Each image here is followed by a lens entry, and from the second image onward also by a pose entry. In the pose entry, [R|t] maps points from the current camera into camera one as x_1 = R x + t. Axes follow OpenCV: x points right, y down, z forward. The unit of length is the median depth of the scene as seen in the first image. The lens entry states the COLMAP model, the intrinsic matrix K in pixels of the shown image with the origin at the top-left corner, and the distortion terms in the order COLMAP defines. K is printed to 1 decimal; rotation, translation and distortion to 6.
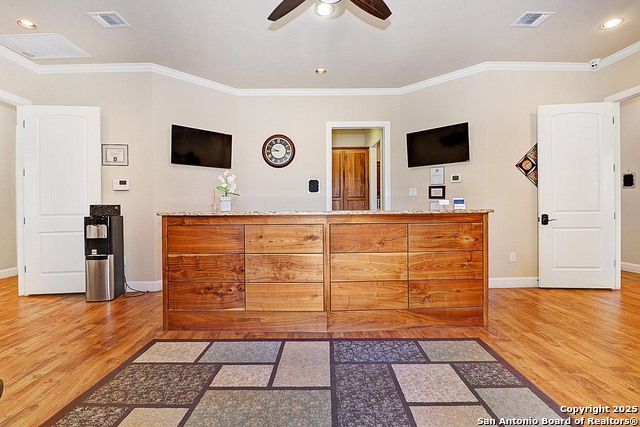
lens RADIAL K [[295.7, 0, 318.5], [0, 295.7, 208.1], [0, 0, 1]] dist [-0.010228, -0.002202]
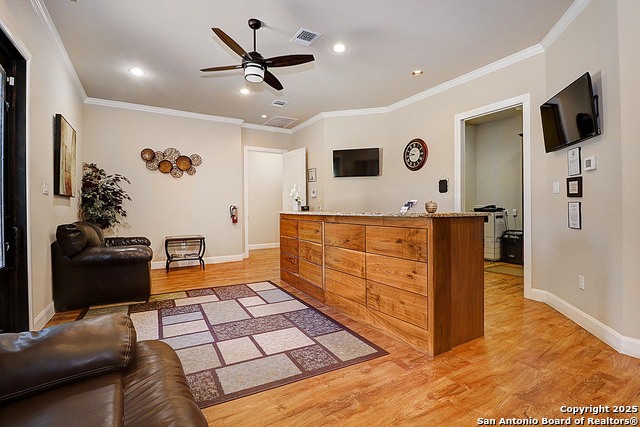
lens RADIAL K [[295.7, 0, 316.4], [0, 295.7, 213.2], [0, 0, 1]] dist [-0.010228, -0.002202]
pose [[0.507180, 0.020609, -0.861594, 1.167881], [-0.006334, 0.999776, 0.020185, -0.009796], [0.861817, -0.004780, 0.507197, 0.331055]]
